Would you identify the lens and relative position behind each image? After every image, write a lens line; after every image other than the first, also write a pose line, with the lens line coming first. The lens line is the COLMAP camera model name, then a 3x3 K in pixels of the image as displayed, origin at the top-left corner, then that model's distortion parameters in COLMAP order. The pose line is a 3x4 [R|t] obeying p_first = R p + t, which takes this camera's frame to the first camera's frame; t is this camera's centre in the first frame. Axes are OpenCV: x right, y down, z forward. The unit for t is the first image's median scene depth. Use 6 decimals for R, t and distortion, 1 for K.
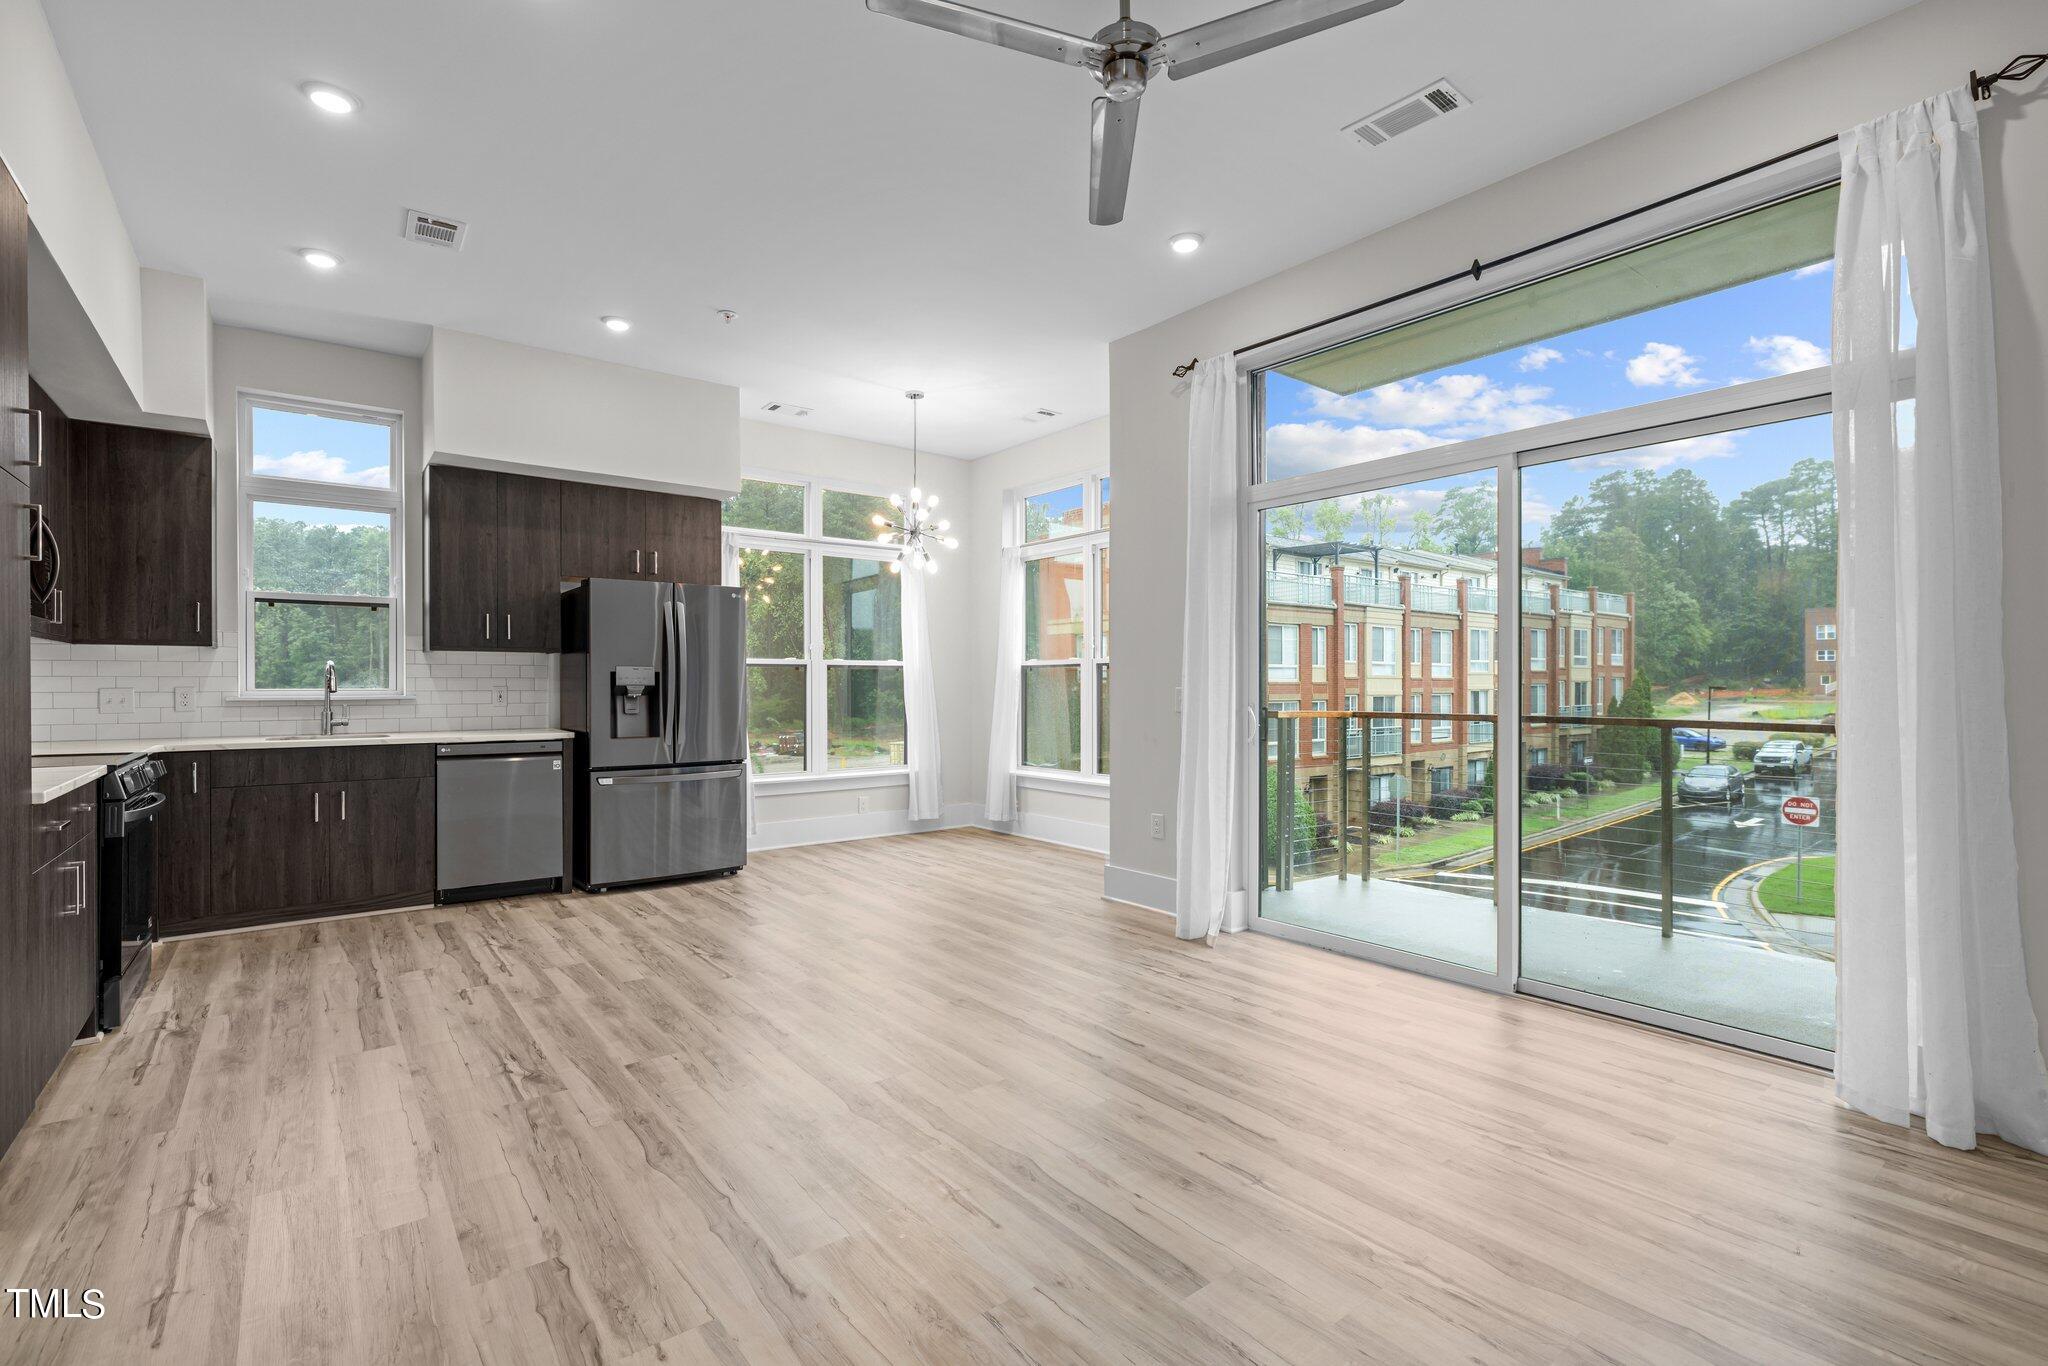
lens RADIAL K [[919.7, 0, 1016.9], [0, 919.7, 690.3], [0, 0, 1]] dist [-0.002471, 0.000334]
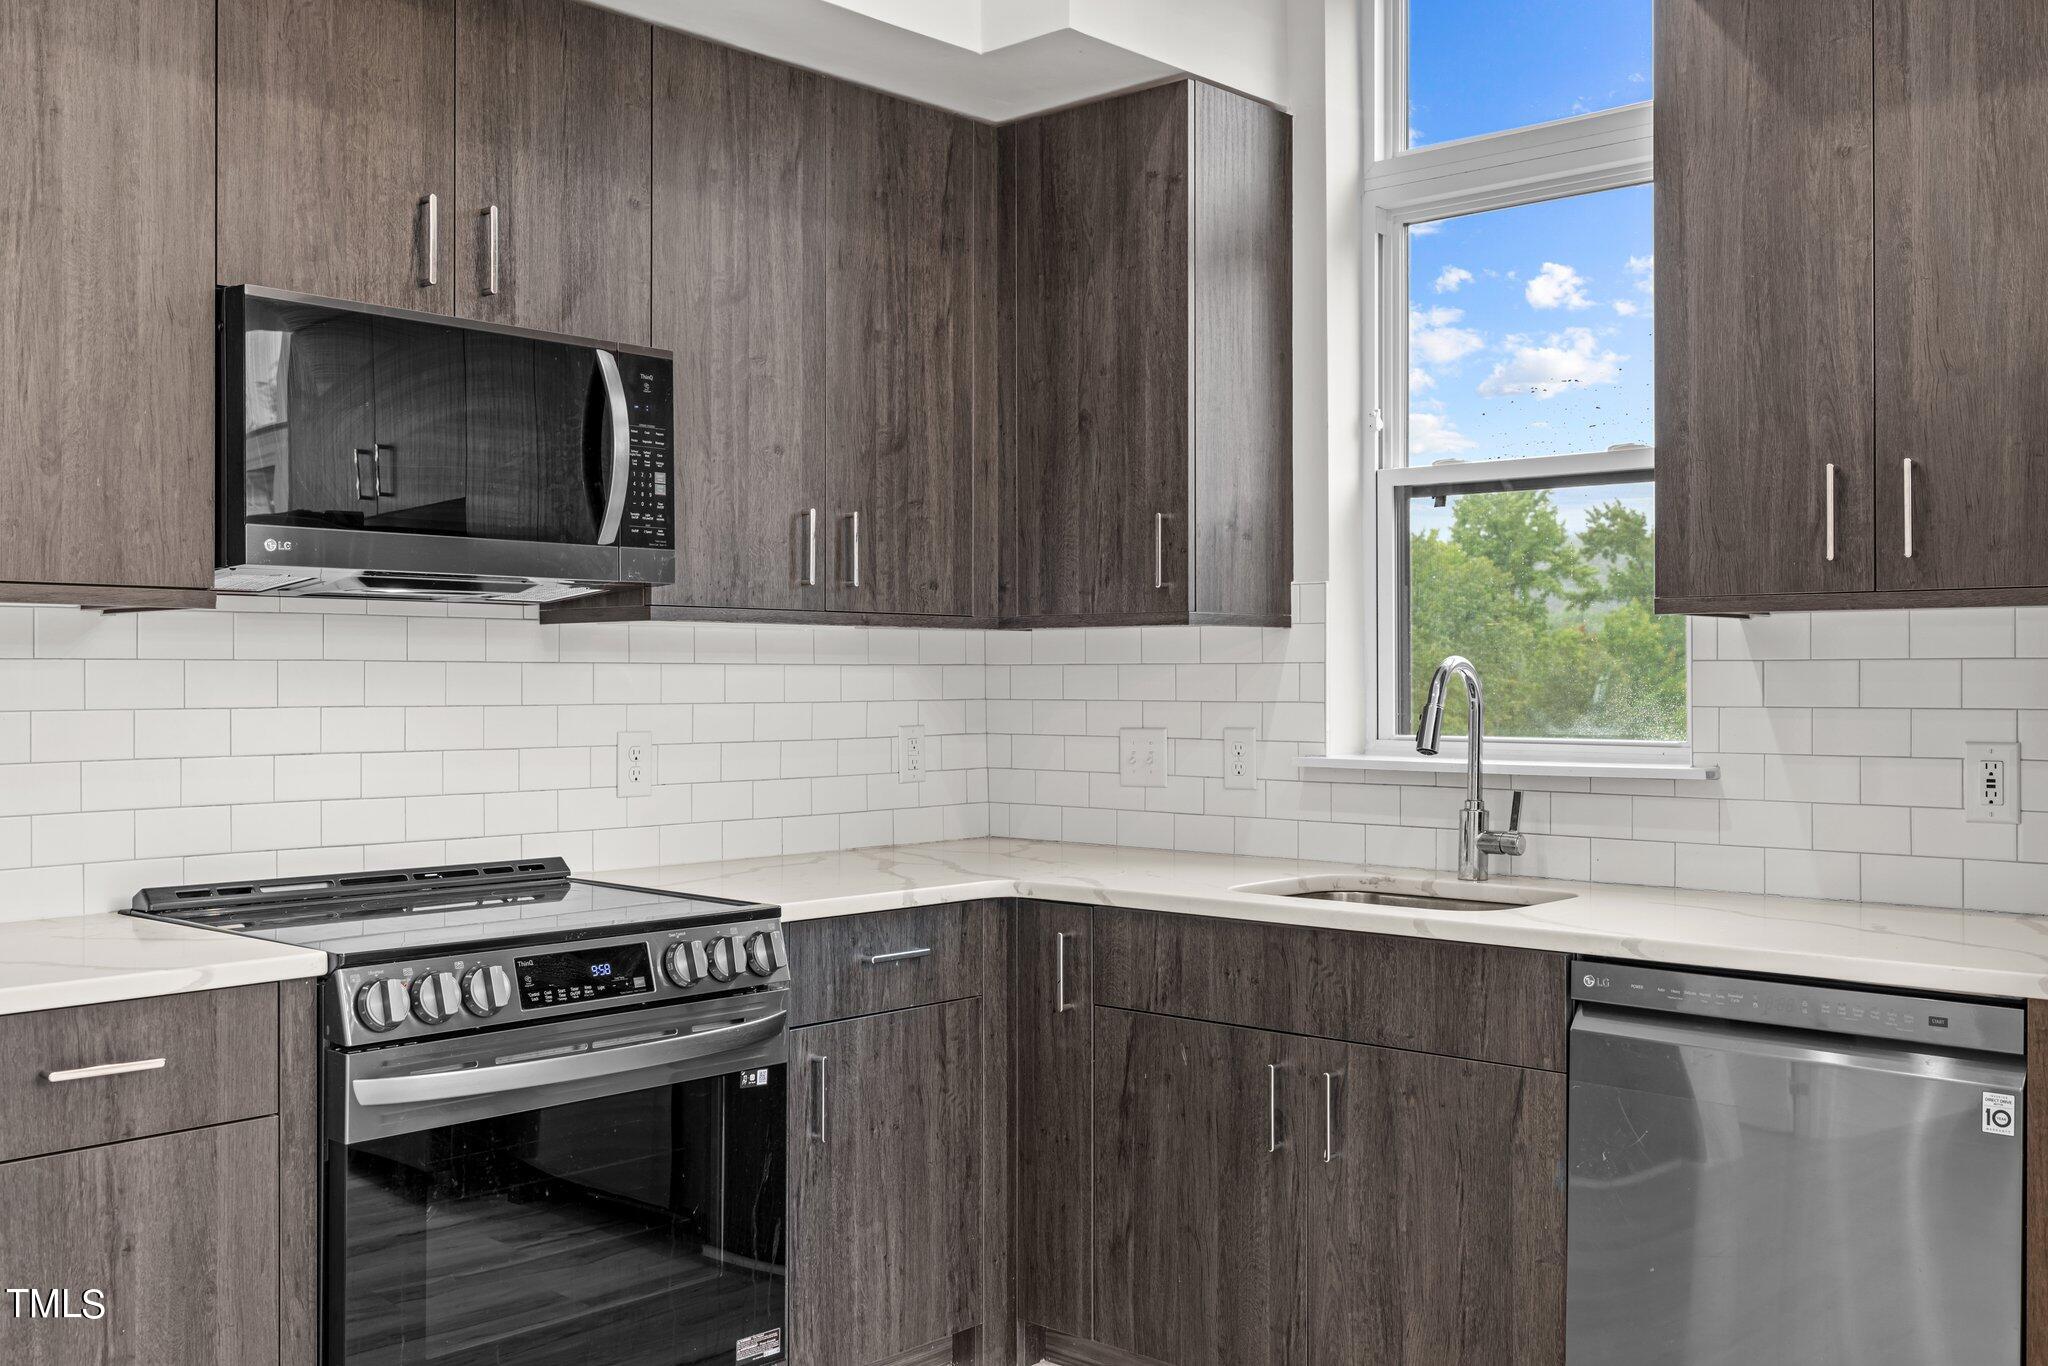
lens RADIAL K [[1981.0, 0, 1020.4], [0, 1981.0, 675.6], [0, 0, 1]] dist [0.002196, -0.003293]
pose [[0.163119, 0.000068, -0.986606, -0.064815], [-0.007147, 0.999974, -0.001113, -0.020957], [0.986580, 0.007233, 0.163116, 0.654638]]
